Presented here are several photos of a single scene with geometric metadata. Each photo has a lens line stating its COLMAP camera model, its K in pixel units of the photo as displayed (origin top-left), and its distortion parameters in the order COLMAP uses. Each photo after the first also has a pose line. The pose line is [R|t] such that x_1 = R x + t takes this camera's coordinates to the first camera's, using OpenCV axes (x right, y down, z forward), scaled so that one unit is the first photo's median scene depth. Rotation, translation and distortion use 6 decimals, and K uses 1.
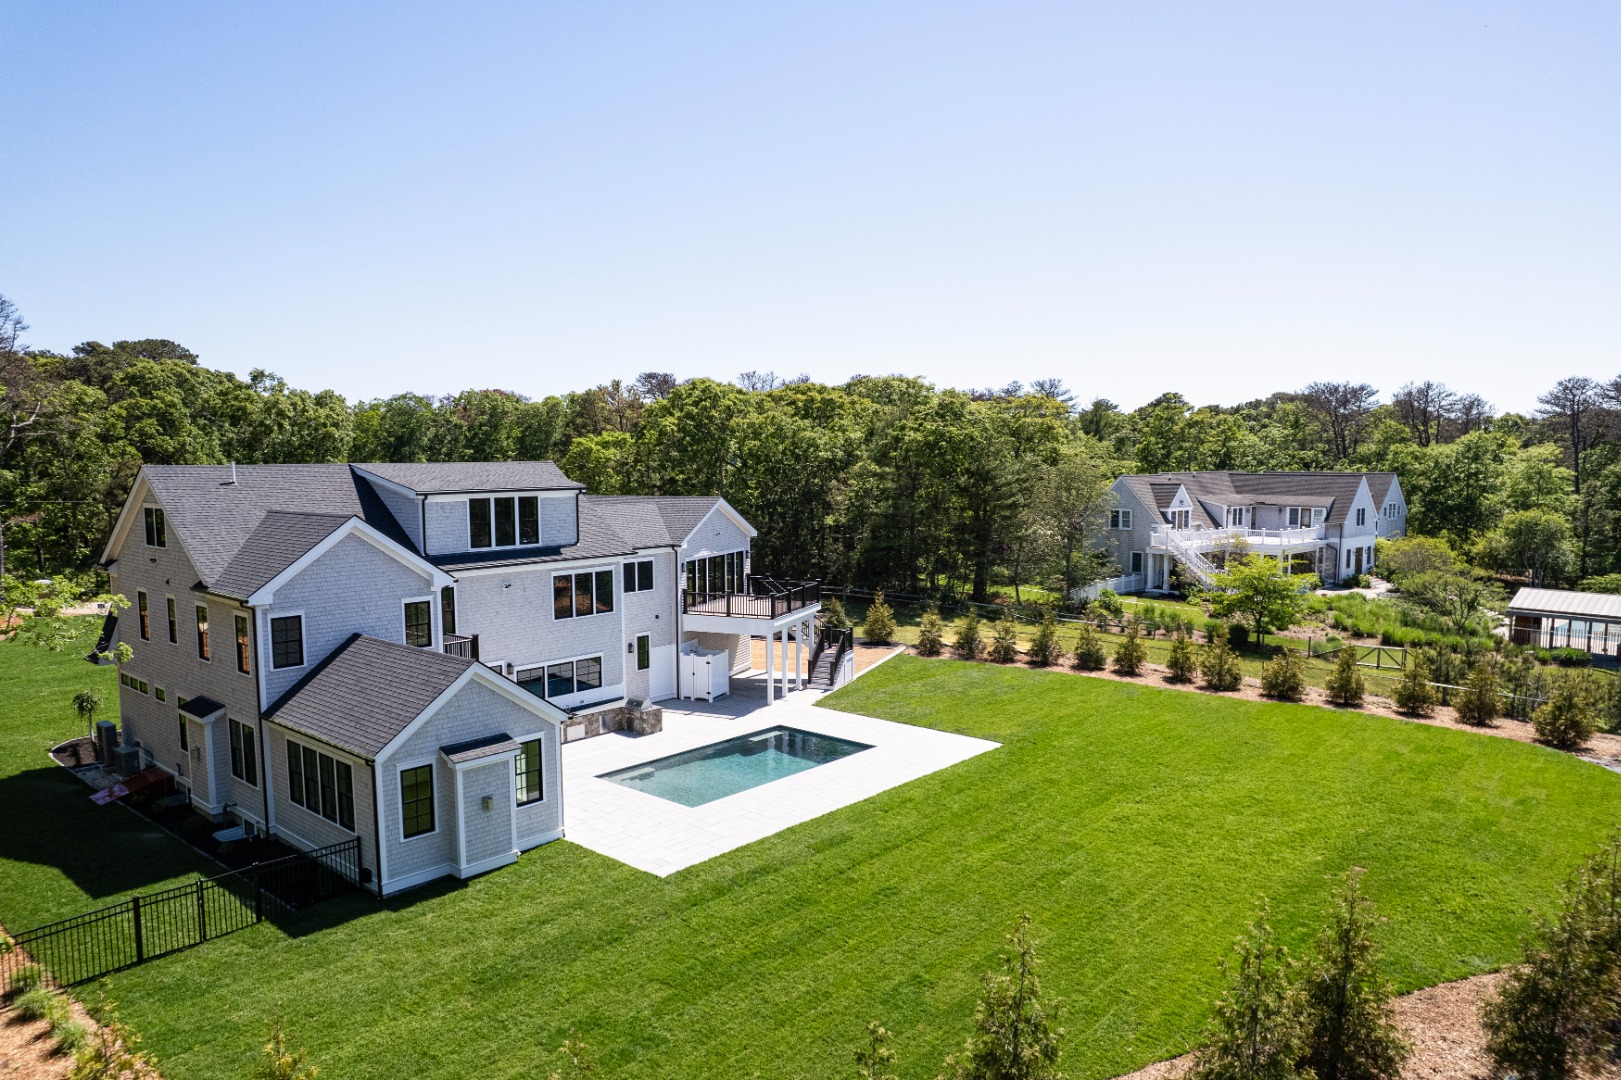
lens RADIAL K [[1071.1, 0, 776.0], [0, 1071.1, 538.2], [0, 0, 1]] dist [-0.025593, 0.001448]
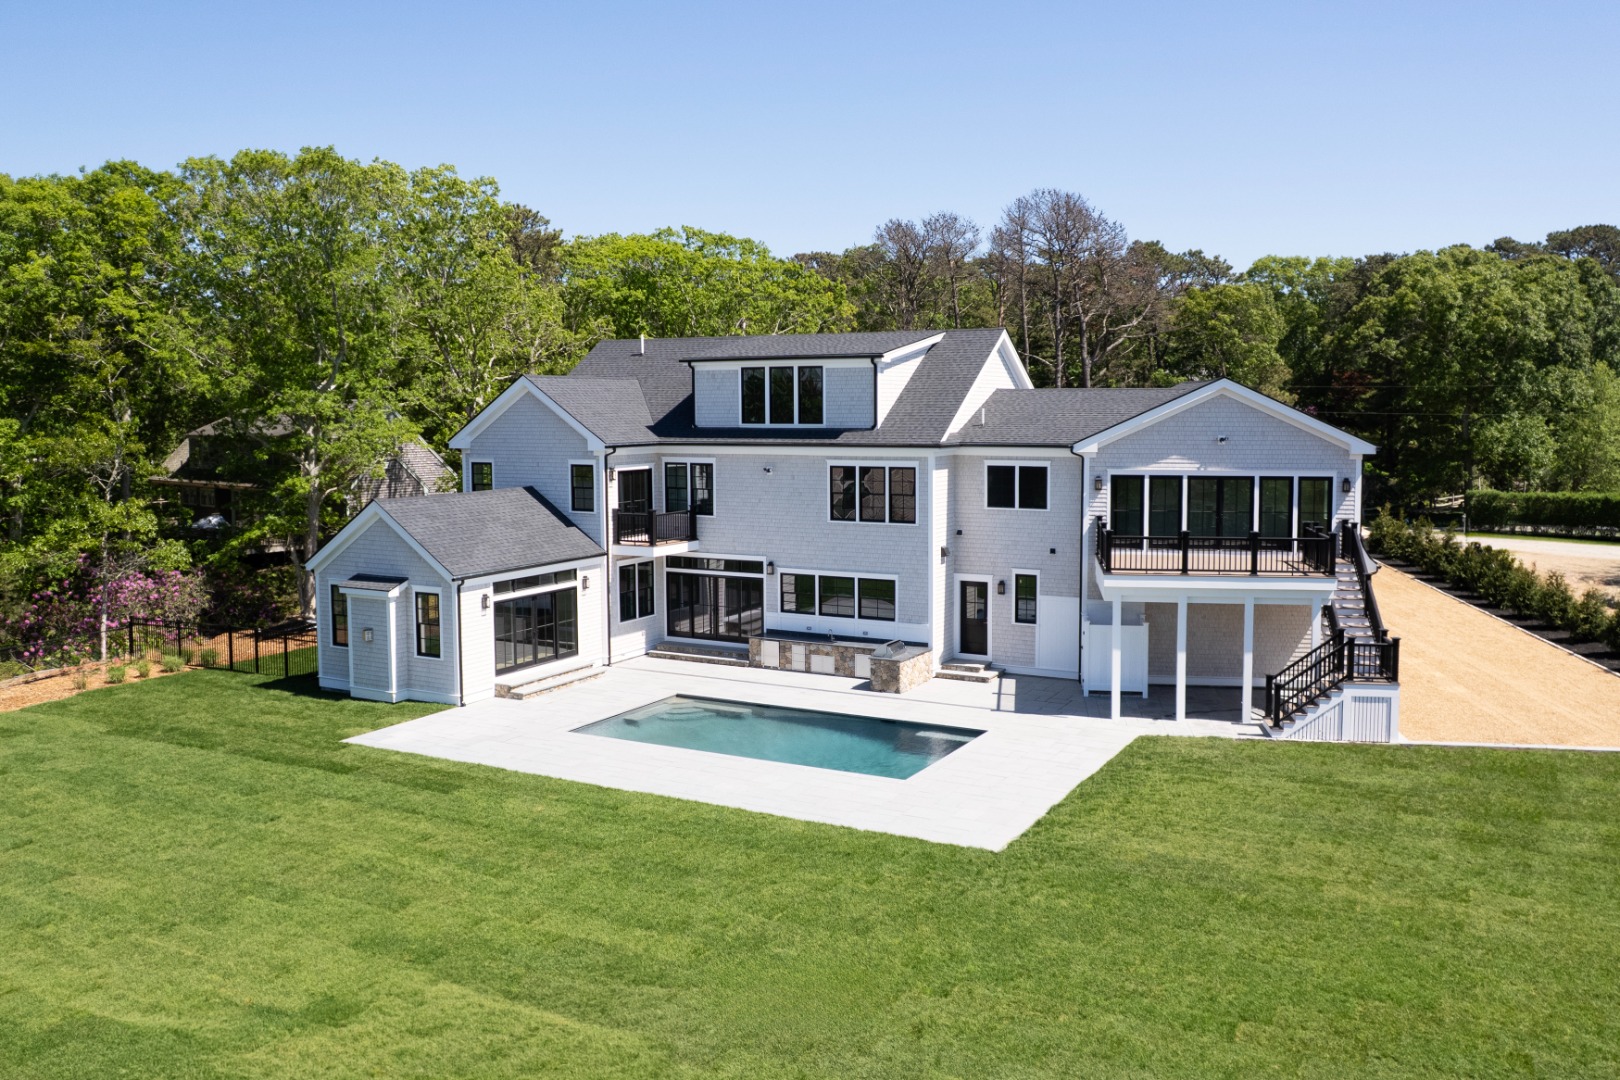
lens RADIAL K [[1277.5, 0, 817.8], [0, 1277.5, 541.1], [0, 0, 1]] dist [-0.023040, -0.040020]
pose [[0.260942, 0.107033, -0.959402, 0.718472], [-0.072894, 0.993182, 0.090975, 0.004989], [0.962598, 0.046195, 0.266965, 0.741081]]
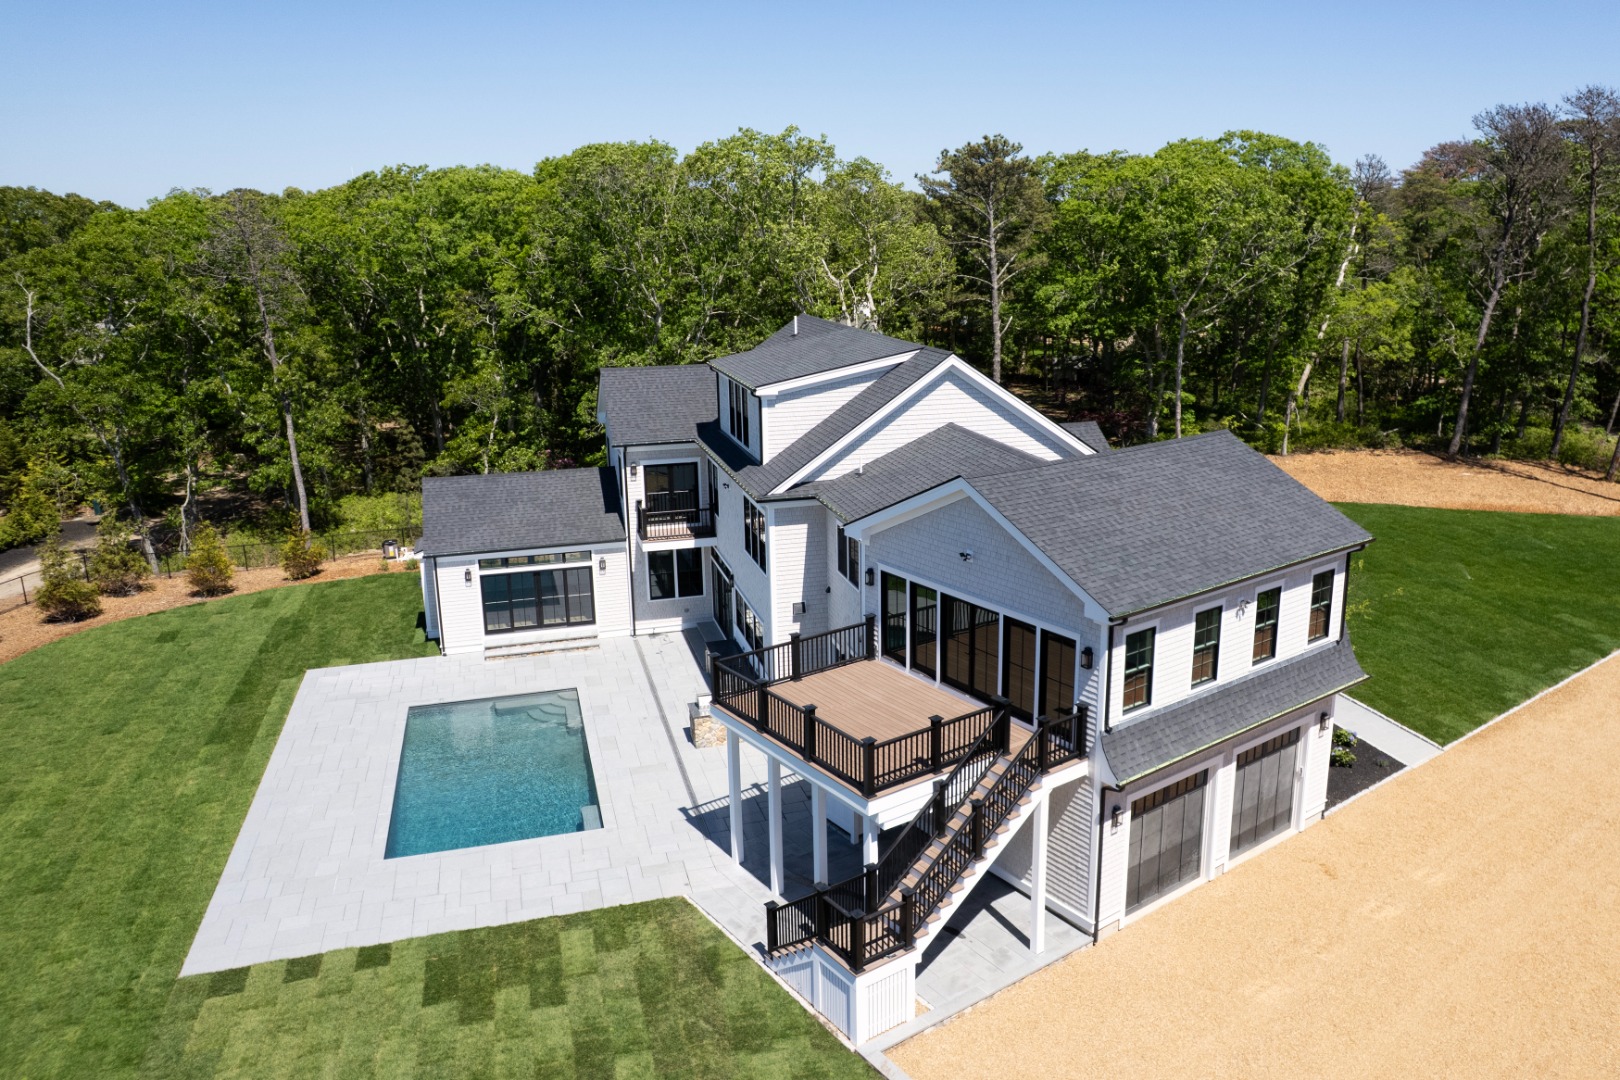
lens RADIAL K [[1124.9, 0, 816.1], [0, 1124.9, 537.3], [0, 0, 1]] dist [0.004298, -0.000620]
pose [[-0.514099, 0.227983, -0.826877, 0.447010], [-0.047411, 0.955002, 0.292786, -0.174758], [0.856420, 0.189724, -0.480156, 1.442938]]
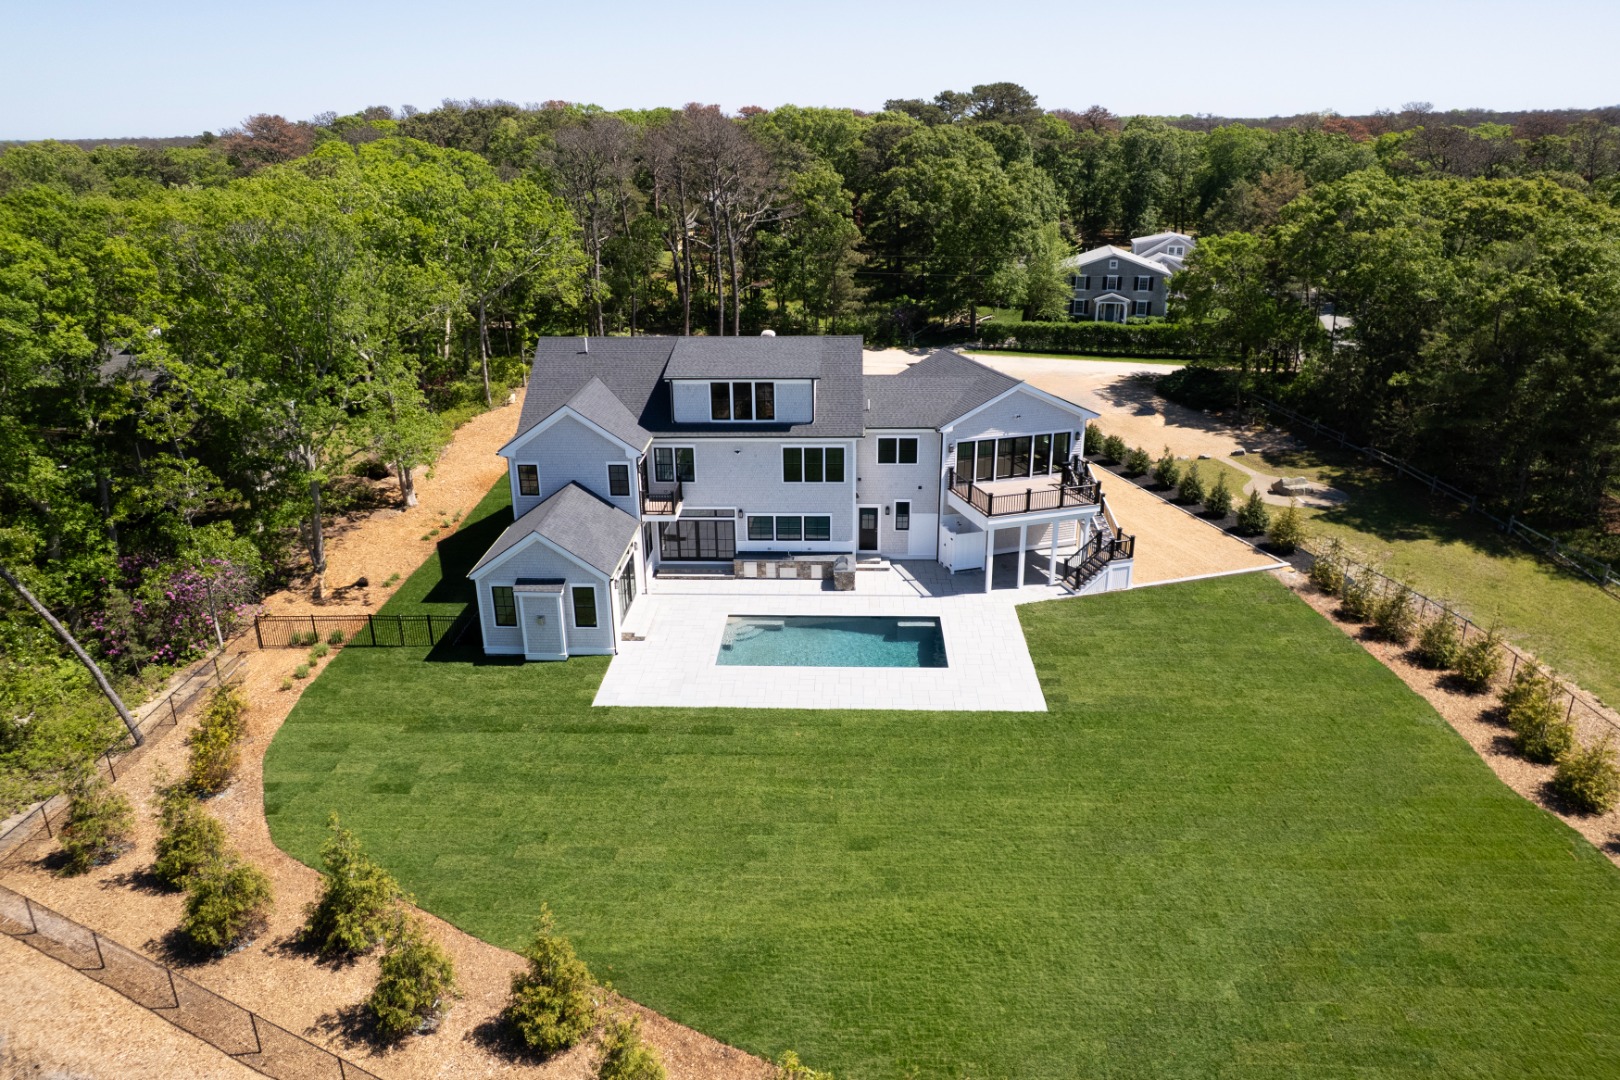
lens RADIAL K [[1070.5, 0, 782.2], [0, 1070.5, 522.8], [0, 0, 1]] dist [-0.025593, 0.001448]
pose [[0.638354, 0.253606, -0.726765, 0.710568], [-0.048559, 0.955554, 0.290790, -0.240713], [0.768209, -0.150336, 0.622297, 0.221579]]
